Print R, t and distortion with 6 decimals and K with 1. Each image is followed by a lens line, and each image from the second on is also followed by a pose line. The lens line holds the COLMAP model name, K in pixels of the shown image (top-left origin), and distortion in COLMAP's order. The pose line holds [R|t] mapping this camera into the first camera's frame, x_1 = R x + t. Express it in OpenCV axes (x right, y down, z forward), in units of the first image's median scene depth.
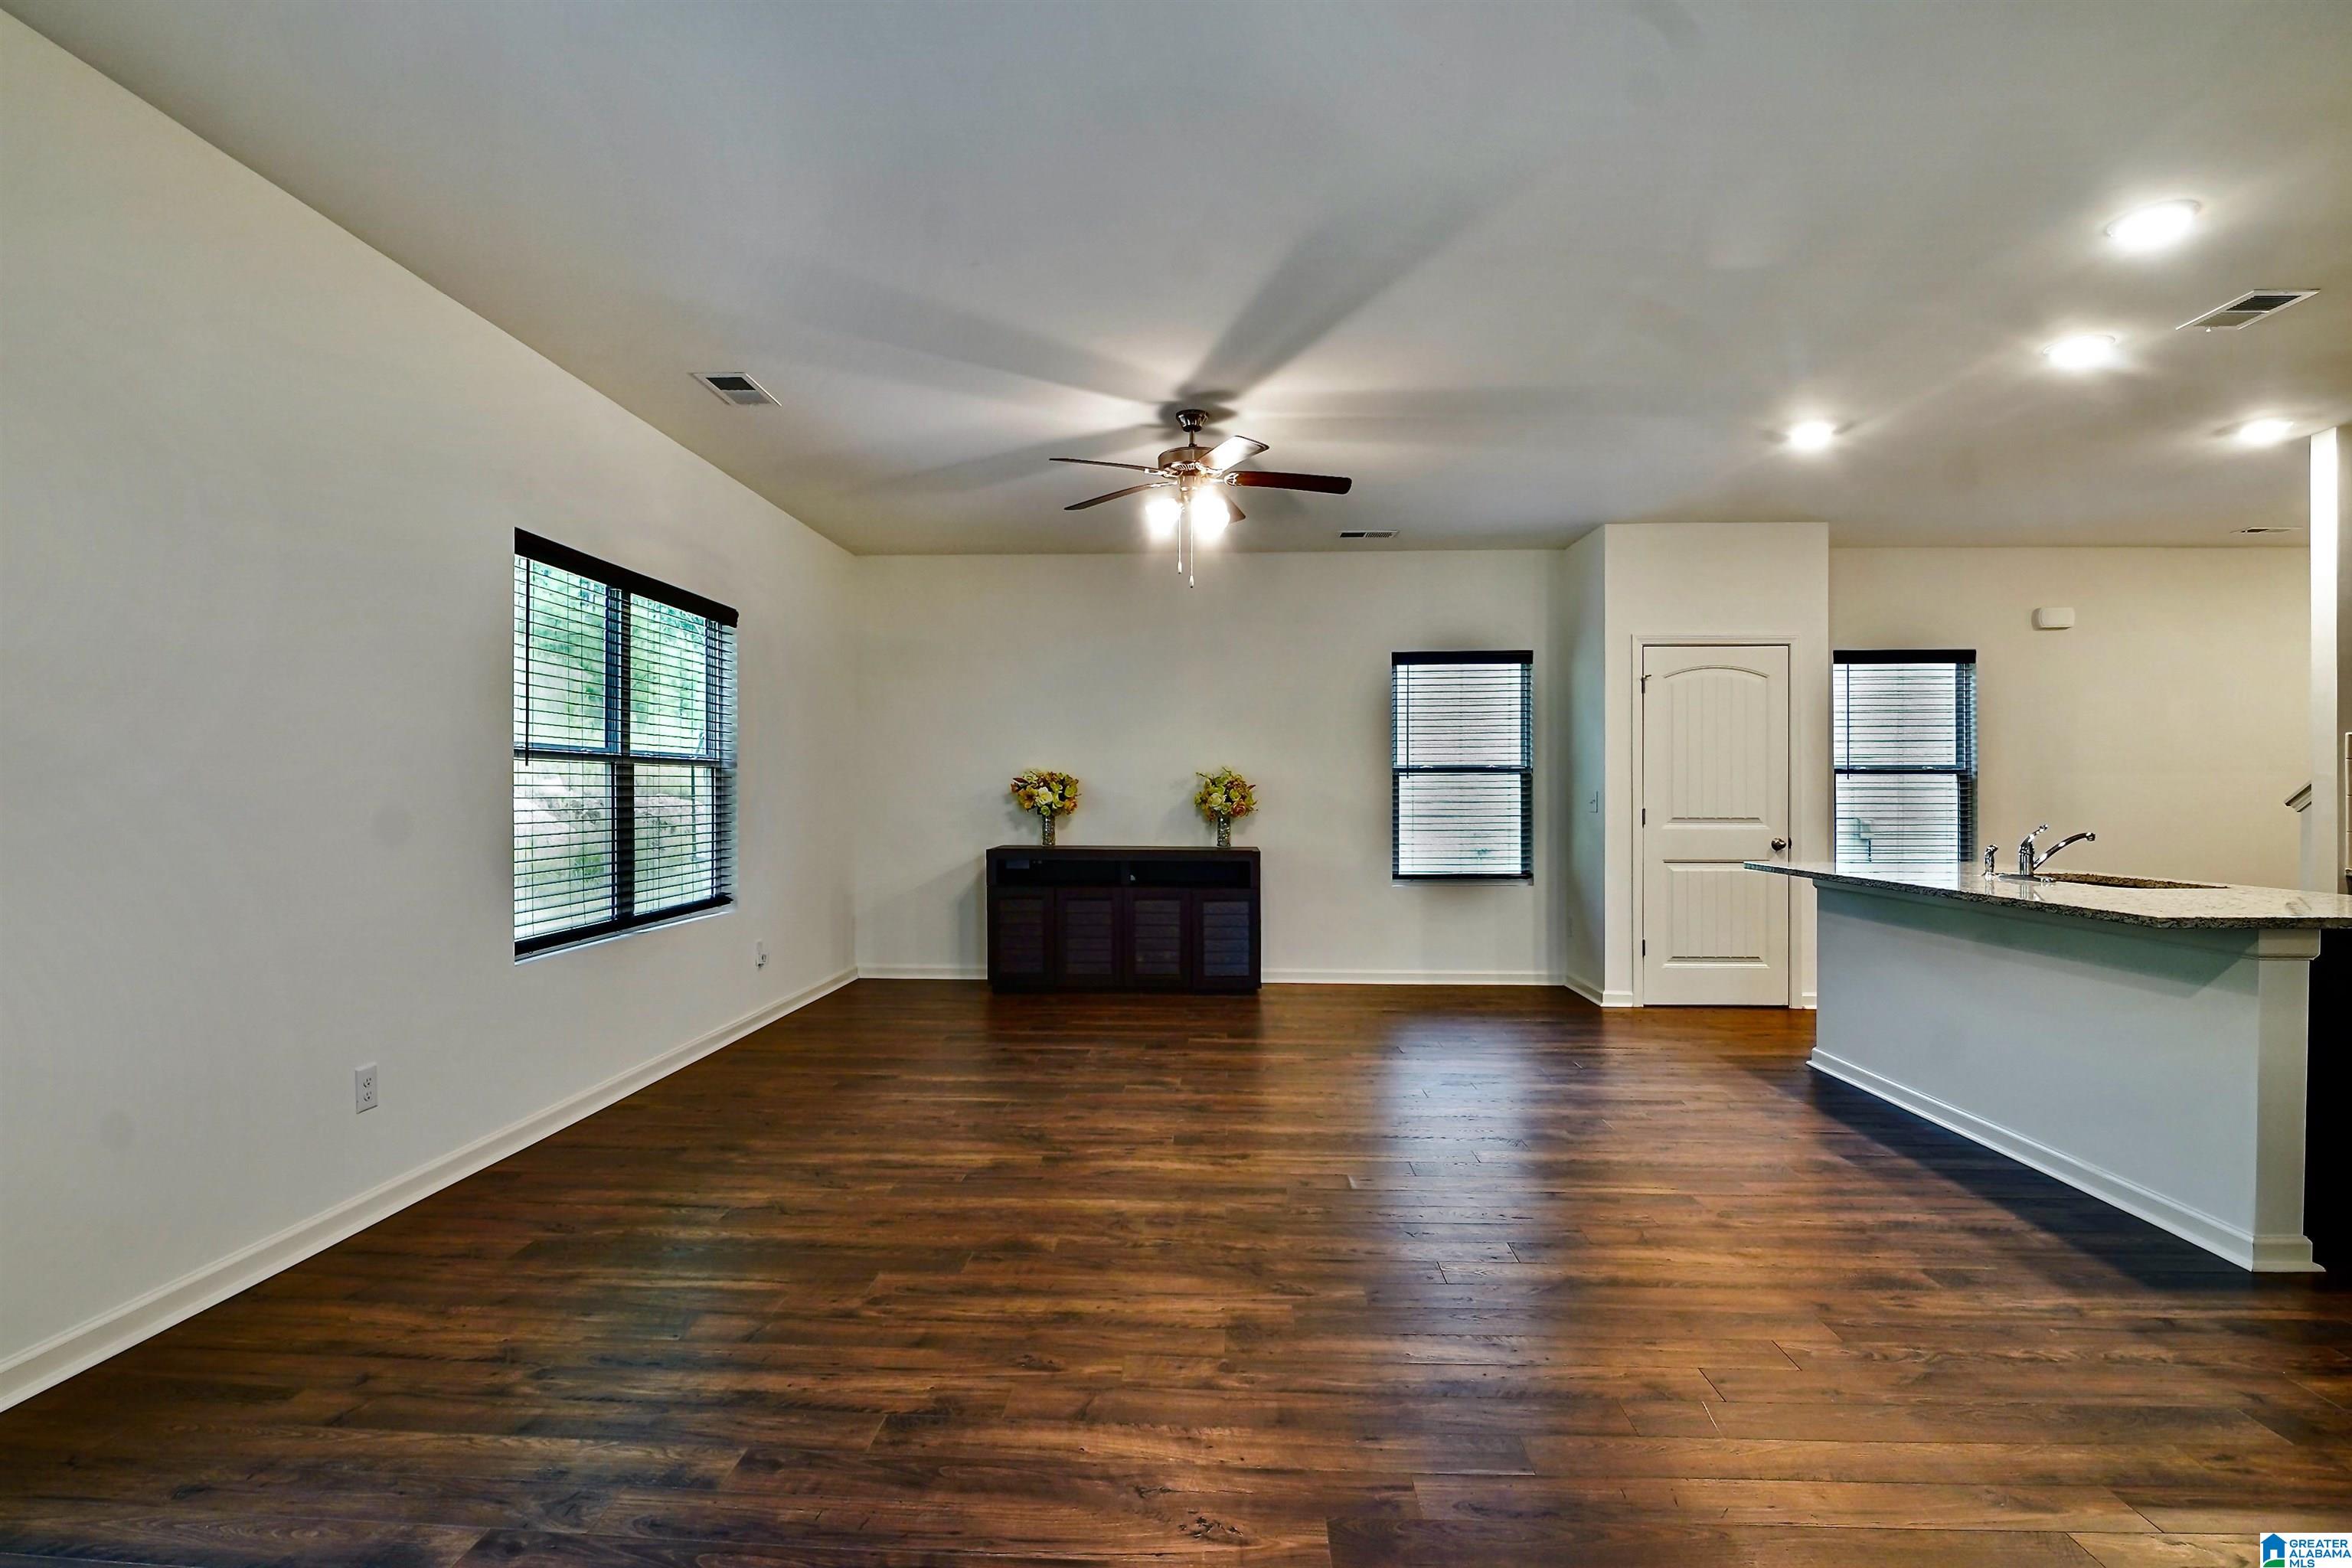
lens RADIAL K [[1176.2, 0, 1185.4], [0, 1176.2, 783.9], [0, 0, 1]] dist [-0.025771, -0.000116]
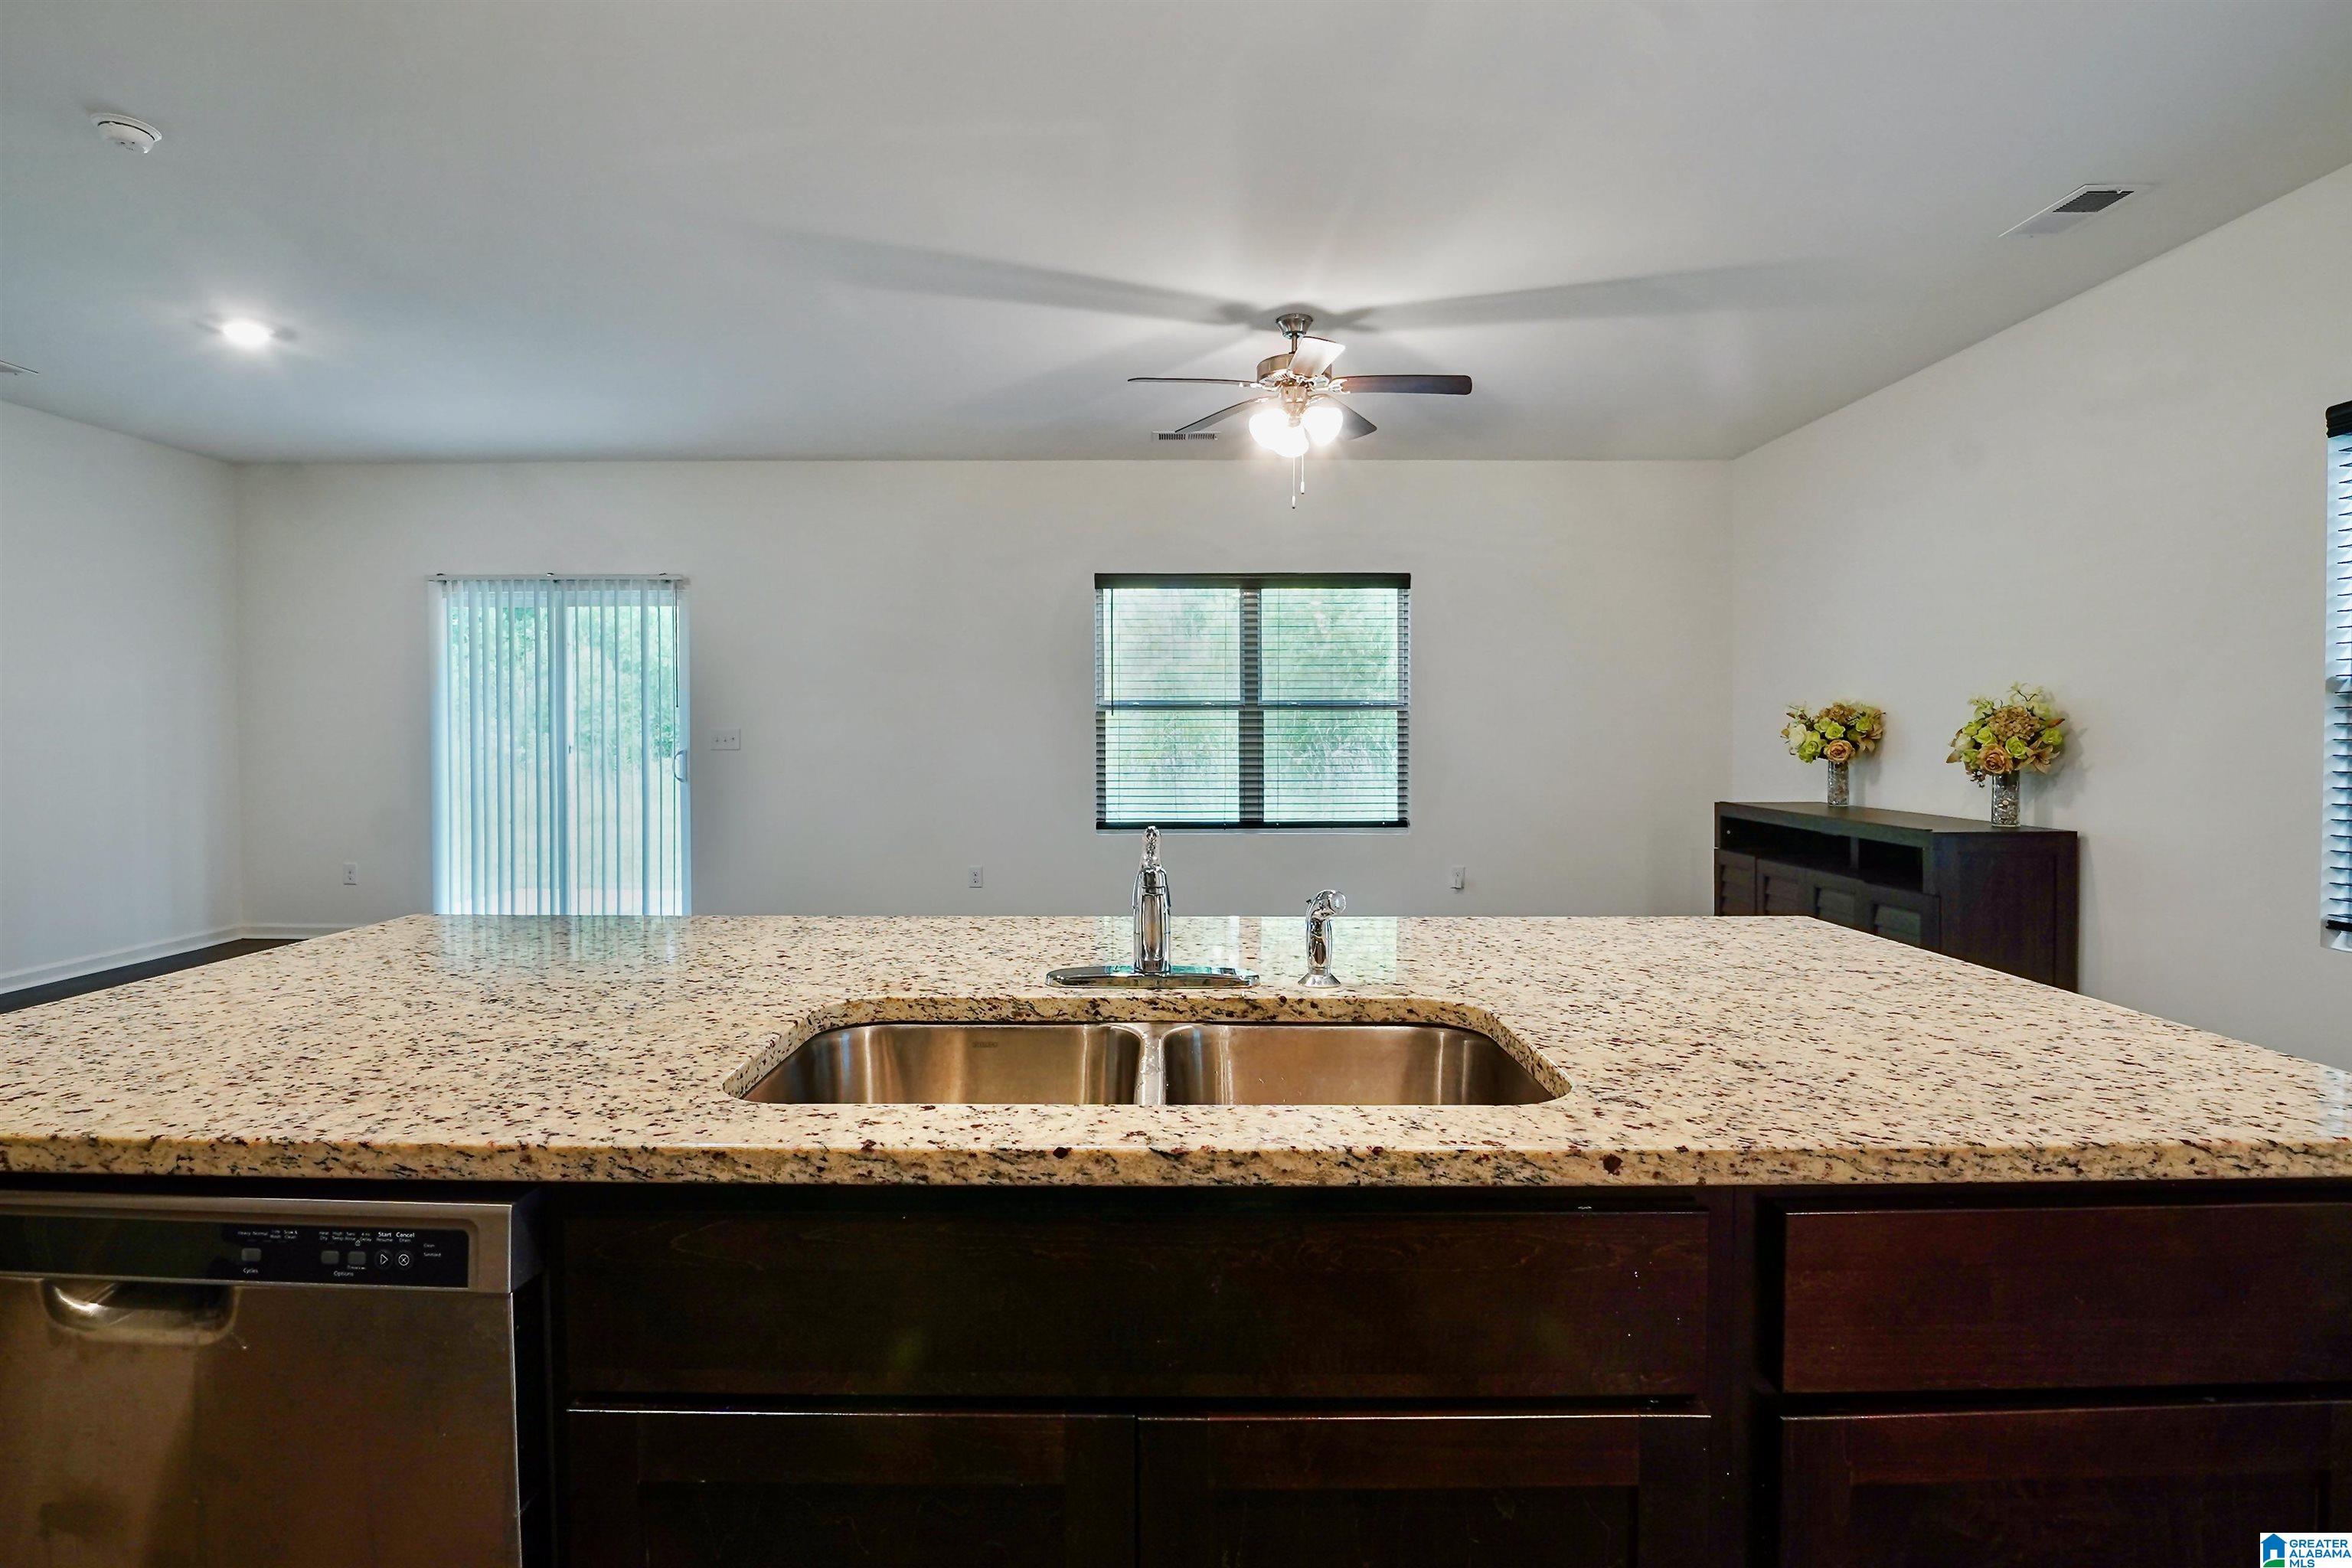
lens RADIAL K [[1176.2, 0, 1185.4], [0, 1176.2, 783.9], [0, 0, 1]] dist [-0.025771, -0.000116]
pose [[0.044816, 0.045026, -0.997980, 0.897565], [0.005994, 0.998954, 0.045339, 0.005576], [0.998977, -0.008014, 0.044500, 0.838567]]
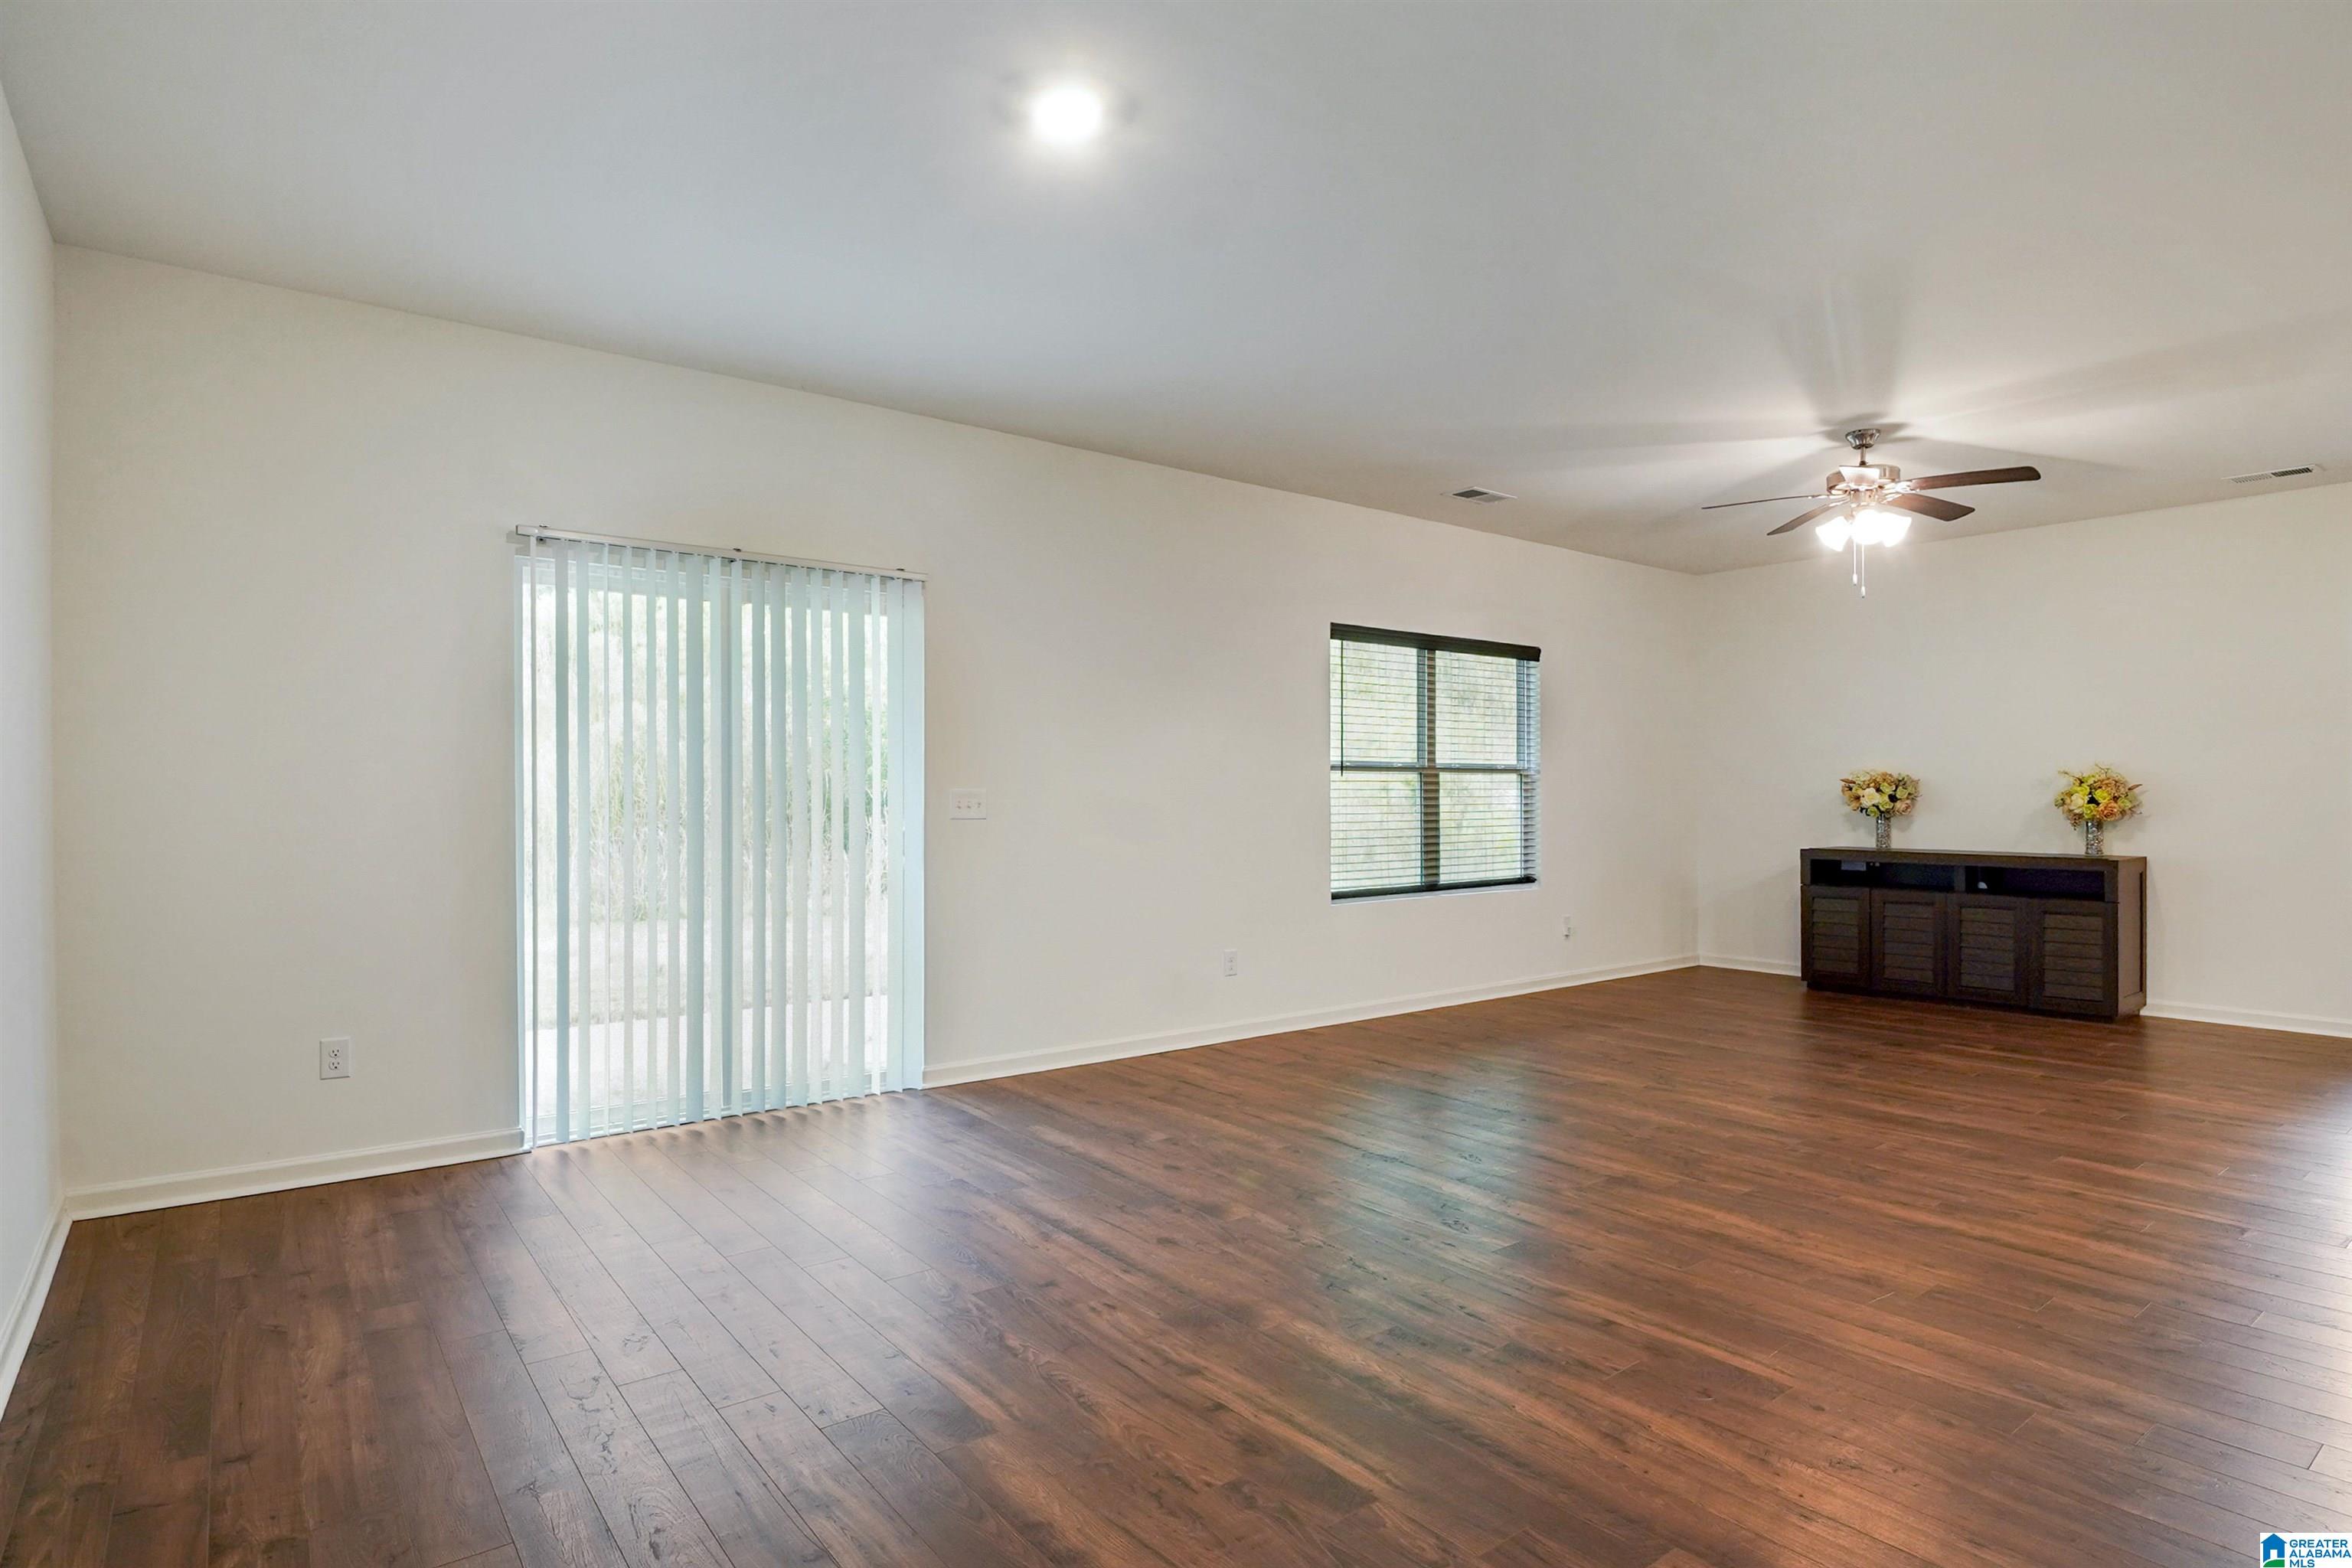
lens RADIAL K [[1244.9, 0, 1176.0], [0, 1244.9, 784.0], [0, 0, 1]] dist [0.000960, -0.000112]
pose [[0.655039, -0.007916, -0.755554, 0.425474], [0.006227, 0.999968, -0.005079, 0.001398], [0.755570, -0.001378, 0.655067, -0.187552]]
